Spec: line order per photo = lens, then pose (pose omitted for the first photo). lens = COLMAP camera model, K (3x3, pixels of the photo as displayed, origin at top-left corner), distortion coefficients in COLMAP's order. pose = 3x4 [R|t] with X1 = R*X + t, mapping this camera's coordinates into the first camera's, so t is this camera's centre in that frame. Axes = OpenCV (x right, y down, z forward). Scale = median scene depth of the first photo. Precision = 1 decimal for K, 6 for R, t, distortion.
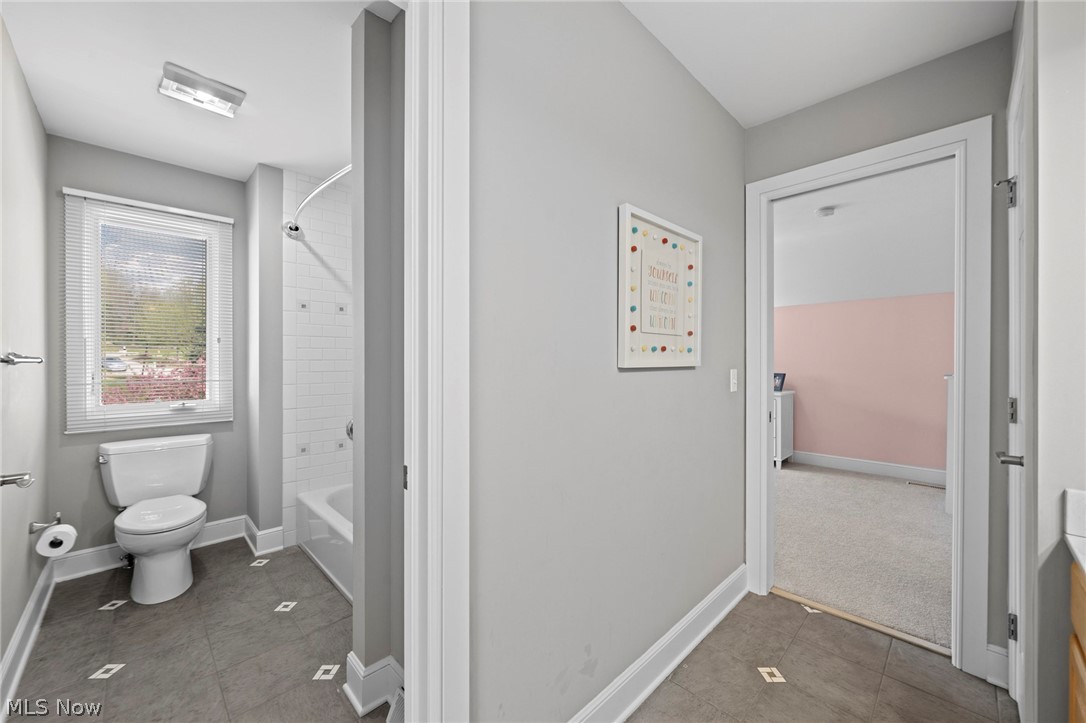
lens RADIAL K [[415.2, 0, 546.3], [0, 415.2, 360.7], [0, 0, 1]] dist [-0.001137, 0.000311]
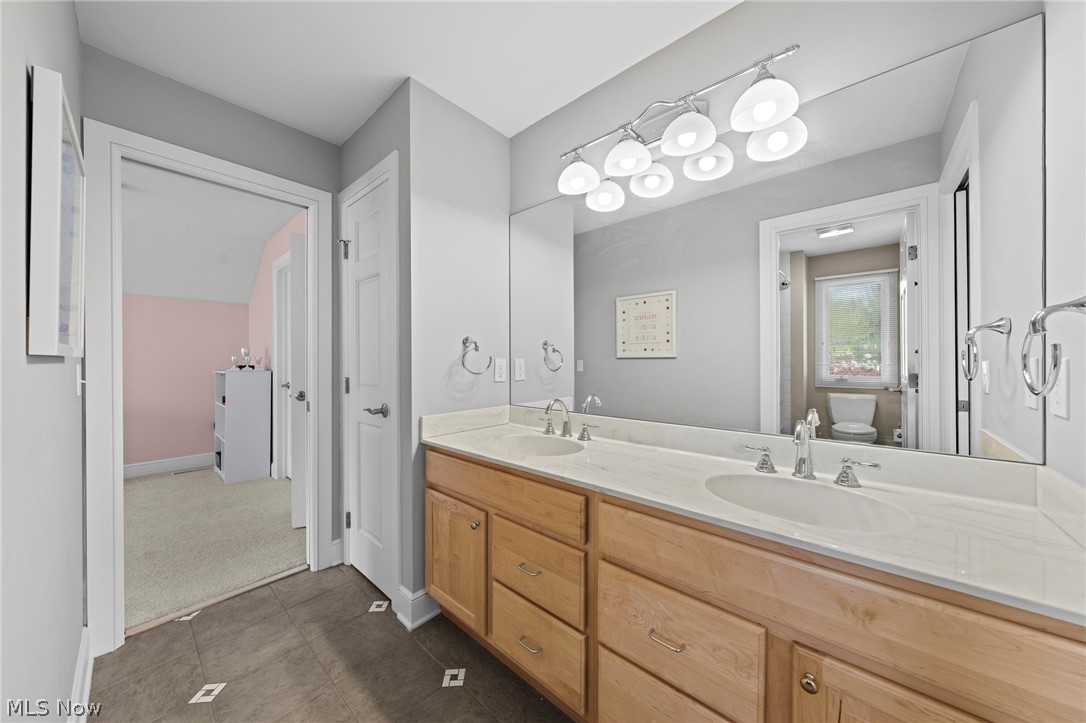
lens RADIAL K [[366.3, 0, 547.3], [0, 366.3, 358.7], [0, 0, 1]] dist [-0.000898, -0.000184]
pose [[-0.070224, 0.001756, 0.997530, -0.296834], [0.006279, 0.999979, -0.001318, 0.022387], [-0.997511, 0.006171, -0.070234, 0.284746]]
